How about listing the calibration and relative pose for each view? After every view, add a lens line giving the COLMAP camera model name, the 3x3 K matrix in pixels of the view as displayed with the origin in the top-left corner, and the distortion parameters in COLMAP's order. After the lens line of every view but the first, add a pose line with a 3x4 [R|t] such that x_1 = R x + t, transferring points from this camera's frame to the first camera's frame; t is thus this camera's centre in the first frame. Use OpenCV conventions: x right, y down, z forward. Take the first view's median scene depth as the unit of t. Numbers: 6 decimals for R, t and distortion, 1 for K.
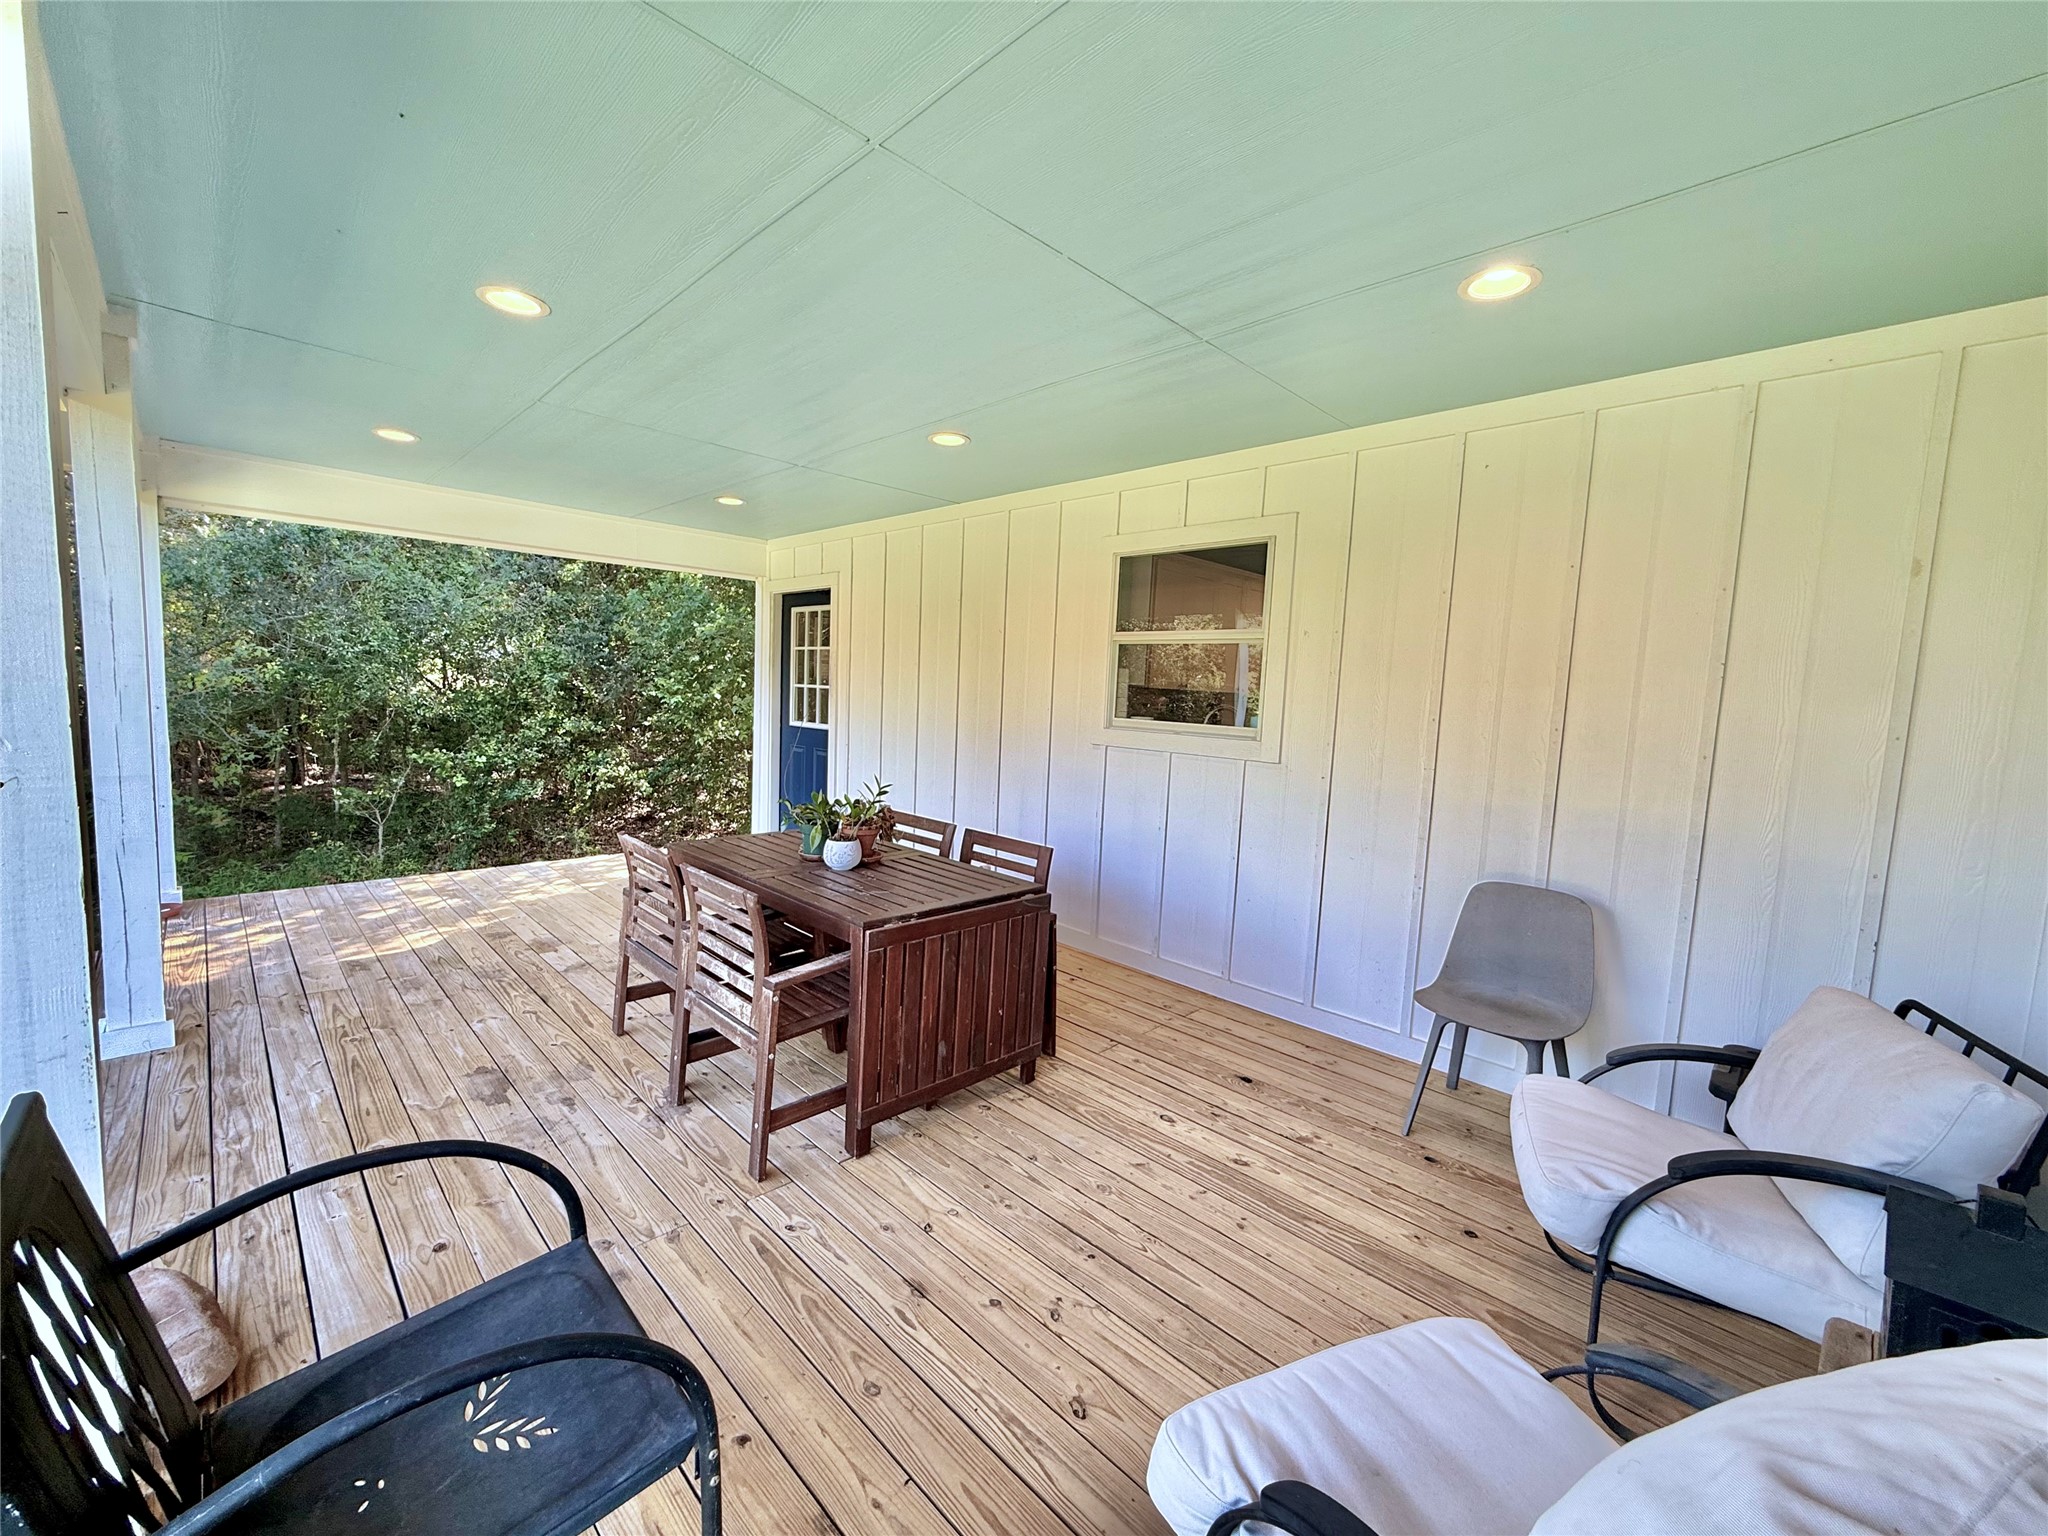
lens RADIAL K [[819.1, 0, 1020.6], [0, 819.1, 765.8], [0, 0, 1]] dist [-0.000638, 0.000308]
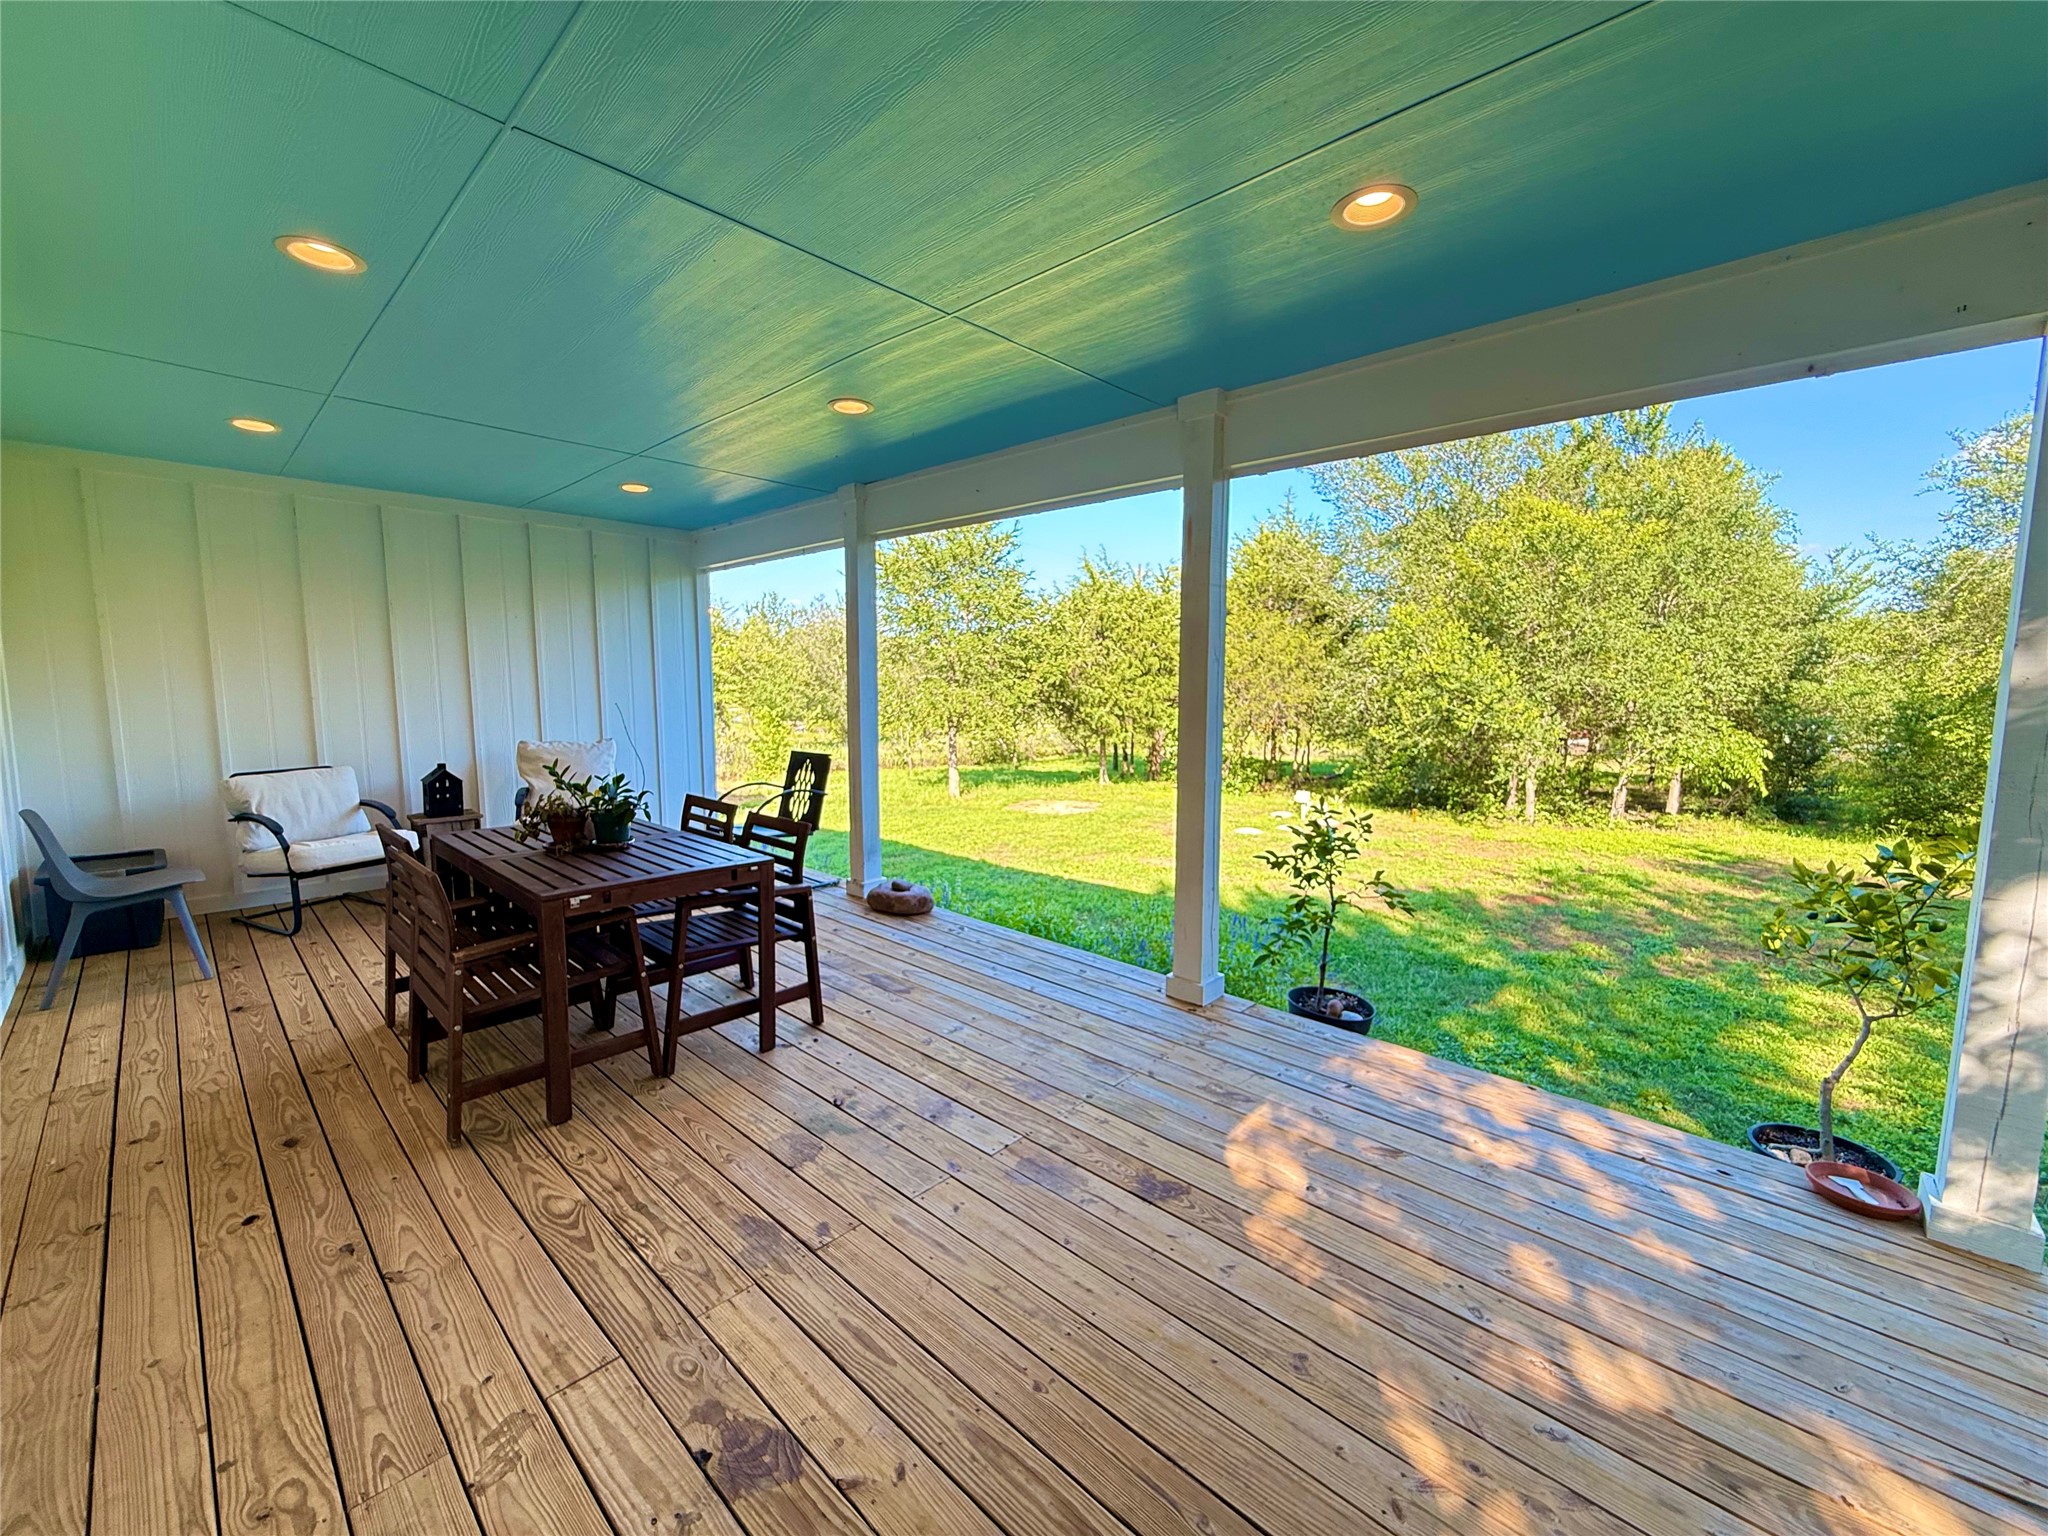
lens RADIAL K [[824.6, 0, 1024.0], [0, 824.6, 768.0], [0, 0, 1]] dist [0.000345, 0.000122]
pose [[-0.998129, -0.050266, -0.034821, -0.566197], [-0.056065, 0.979600, 0.192980, -0.164137], [0.024410, 0.194572, -0.980585, 1.590073]]
